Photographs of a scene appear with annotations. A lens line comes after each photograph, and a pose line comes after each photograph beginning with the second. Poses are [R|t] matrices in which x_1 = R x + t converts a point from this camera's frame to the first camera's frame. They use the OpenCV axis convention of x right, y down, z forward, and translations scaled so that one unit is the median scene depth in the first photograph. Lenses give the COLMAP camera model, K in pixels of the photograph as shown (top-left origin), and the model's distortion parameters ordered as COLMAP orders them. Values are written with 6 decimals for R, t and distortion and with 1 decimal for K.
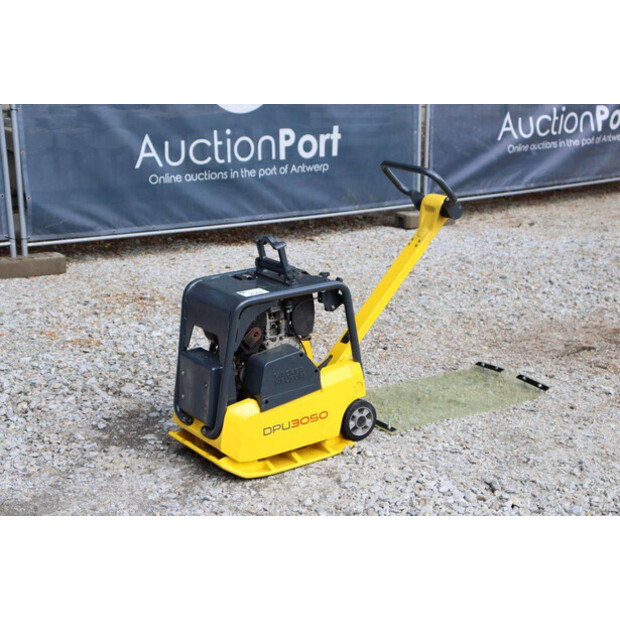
lens RADIAL K [[1115.6, 0, 309.0], [0, 1115.6, 312.1], [0, 0, 1]] dist [0.207794, 0.000000]
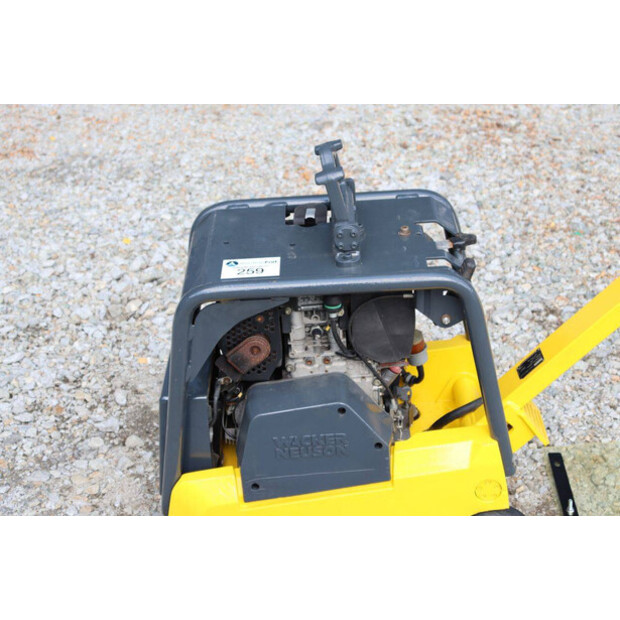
lens RADIAL K [[1180.5, 0, 311.6], [0, 1180.5, 310.3], [0, 0, 1]] dist [0.261738, 0.000000]
pose [[0.822215, 0.240278, -0.515973, 0.219638], [-0.109853, 0.956473, 0.270356, -0.129850], [0.558475, -0.165610, 0.812822, 0.556672]]
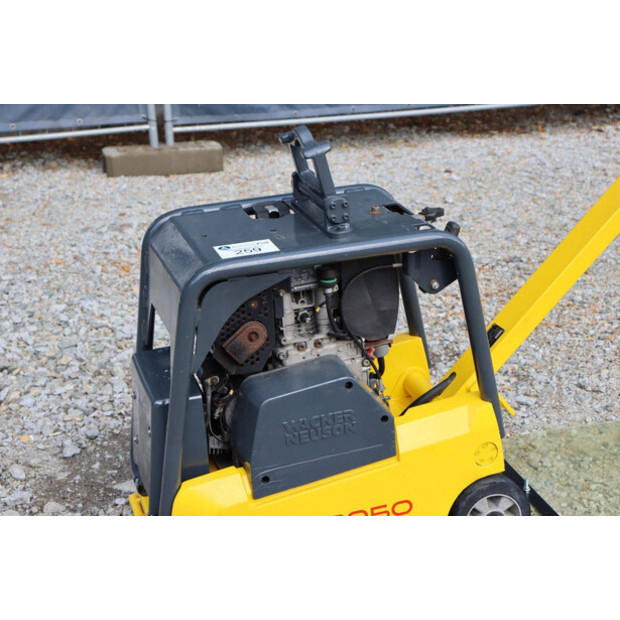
lens RADIAL K [[1180.5, 0, 308.6], [0, 1180.5, 315.6], [0, 0, 1]] dist [0.261738, 0.000000]
pose [[0.952483, 0.075284, -0.295143, 0.115497], [-0.047111, 0.993726, 0.101439, -0.038534], [0.300928, -0.082714, 0.950053, 0.492682]]
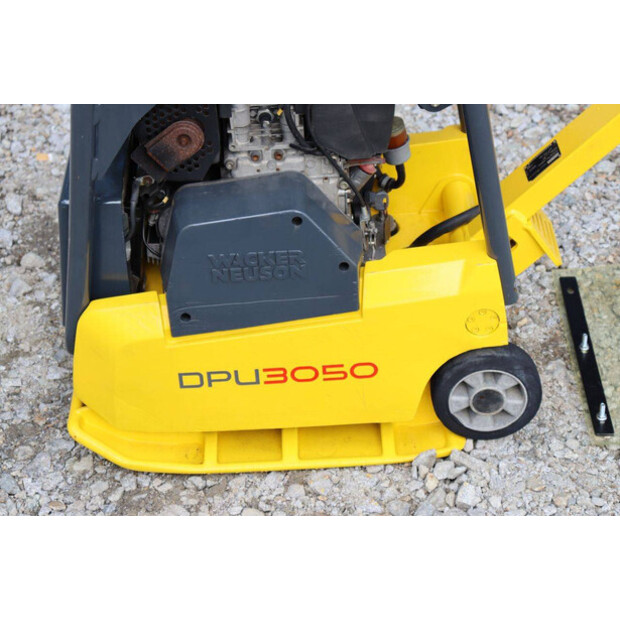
lens RADIAL K [[1438.8, 0, 312.1], [0, 1438.8, 311.1], [0, 0, 1]] dist [0.404051, 0.000000]
pose [[0.834136, 0.312948, -0.454182, 0.209128], [-0.126356, 0.909974, 0.394945, -0.115349], [0.536891, -0.272049, 0.798585, 0.581898]]
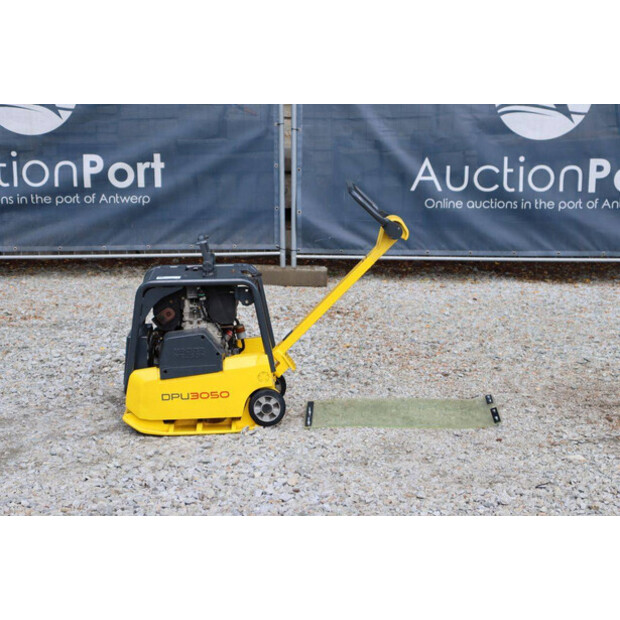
lens RADIAL K [[1438.8, 0, 312.8], [0, 1438.8, 311.1], [0, 0, 1]] dist [0.404051, 0.000000]
pose [[0.828537, 0.111453, -0.548731, 0.856281], [-0.144123, 0.989420, -0.016652, 0.018875], [0.541069, 0.092882, 0.835833, -0.182371]]
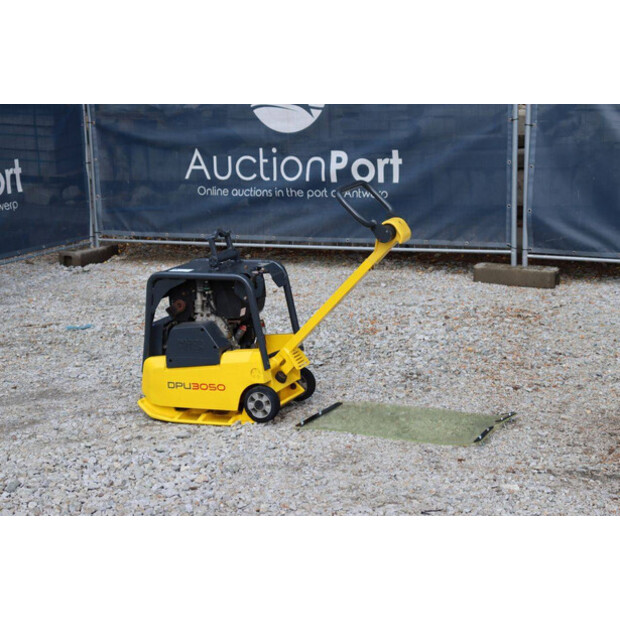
lens RADIAL K [[1373.4, 0, 310.2], [0, 1373.4, 313.8], [0, 0, 1]] dist [0.311415, 0.000000]
pose [[0.513187, 0.162355, -0.842781, 1.210822], [-0.194951, 0.978329, 0.069757, -0.097081], [0.835843, 0.128502, 0.533717, 0.295275]]
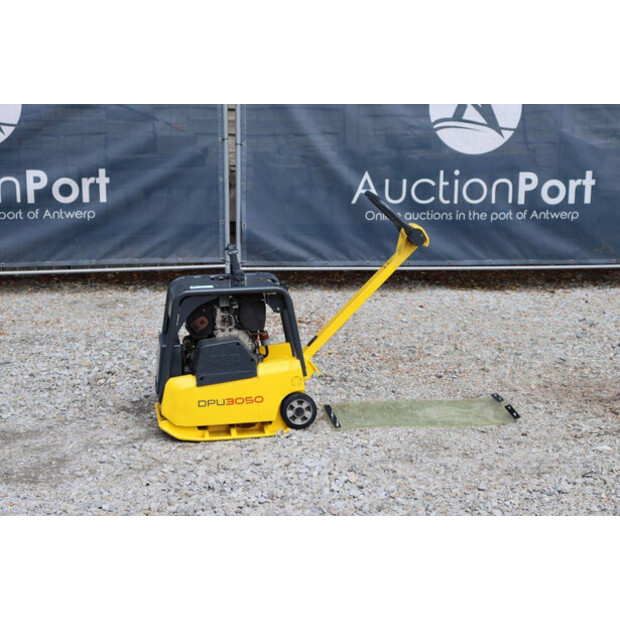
lens RADIAL K [[1438.8, 0, 310.1], [0, 1438.8, 315.0], [0, 0, 1]] dist [0.404051, 0.000000]
pose [[0.897568, 0.087150, -0.432177, 0.683927], [-0.117954, 0.992002, -0.044931, 0.063724], [0.424804, 0.091305, 0.900669, -0.335763]]
